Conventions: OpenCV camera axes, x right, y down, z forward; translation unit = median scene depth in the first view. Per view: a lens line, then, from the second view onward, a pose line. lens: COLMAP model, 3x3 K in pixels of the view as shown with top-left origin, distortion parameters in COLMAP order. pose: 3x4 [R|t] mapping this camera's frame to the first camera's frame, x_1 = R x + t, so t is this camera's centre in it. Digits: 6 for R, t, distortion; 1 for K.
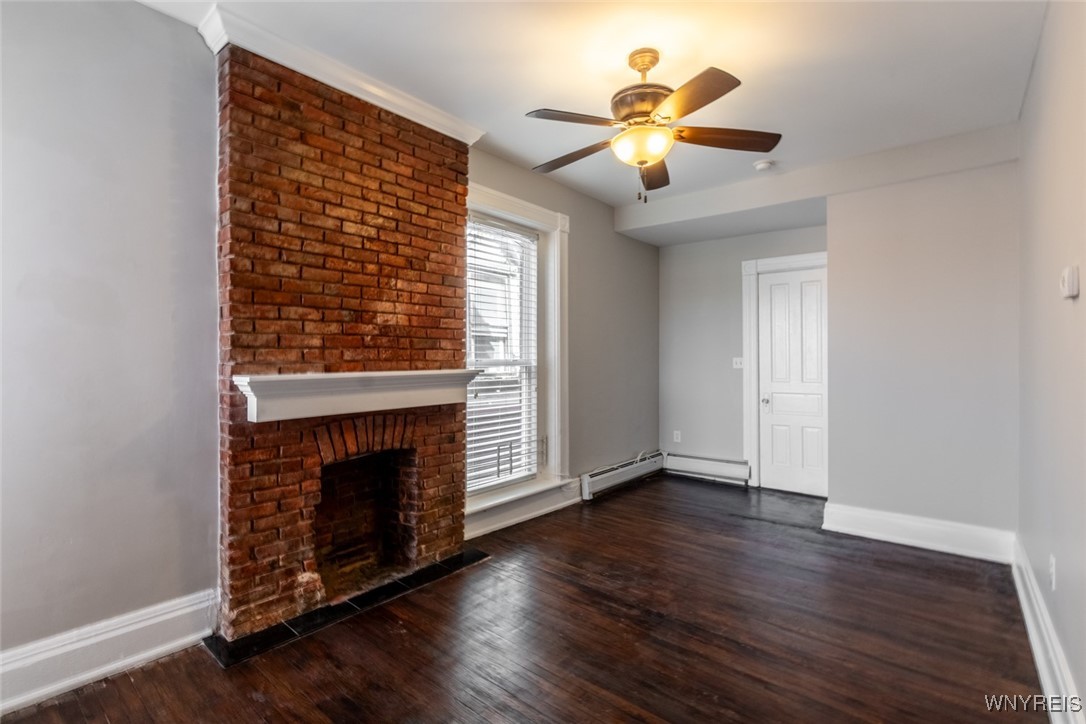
lens RADIAL K [[500.0, 0, 538.0], [0, 500.0, 361.3], [0, 0, 1]] dist [-0.000103, 0.000188]
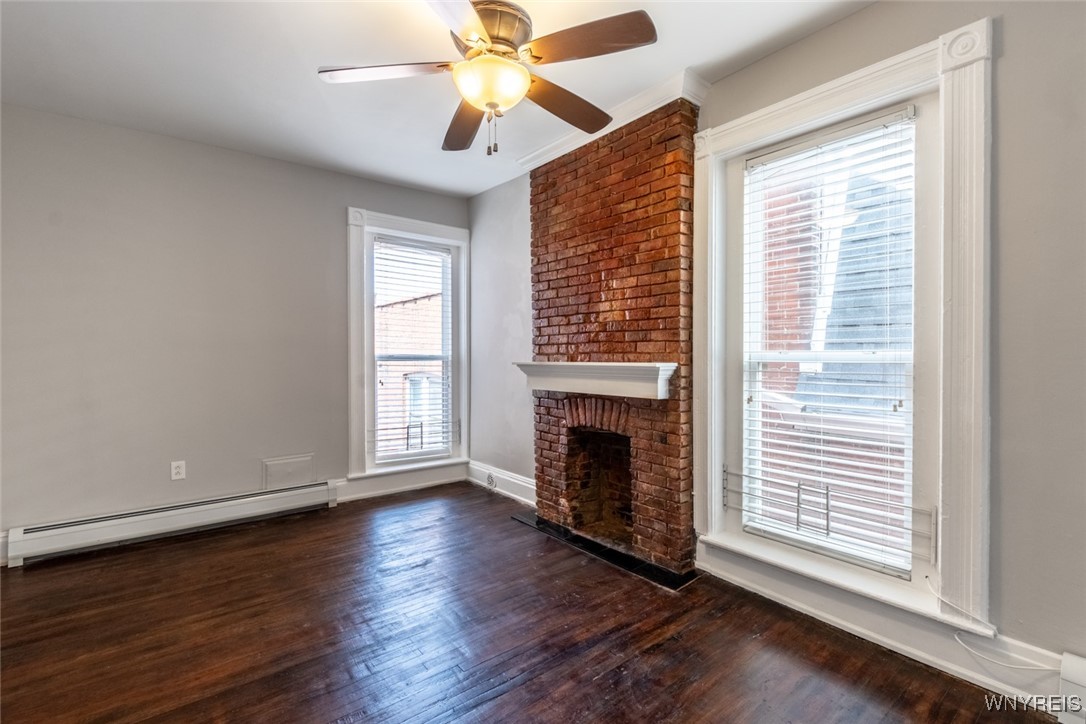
lens RADIAL K [[500.0, 0, 538.0], [0, 500.0, 361.3], [0, 0, 1]] dist [-0.000103, 0.000188]
pose [[-0.201257, 0.014758, -0.979427, 0.856676], [-0.003540, 0.999869, 0.015794, 0.000201], [0.979532, 0.006646, -0.201179, 1.076352]]
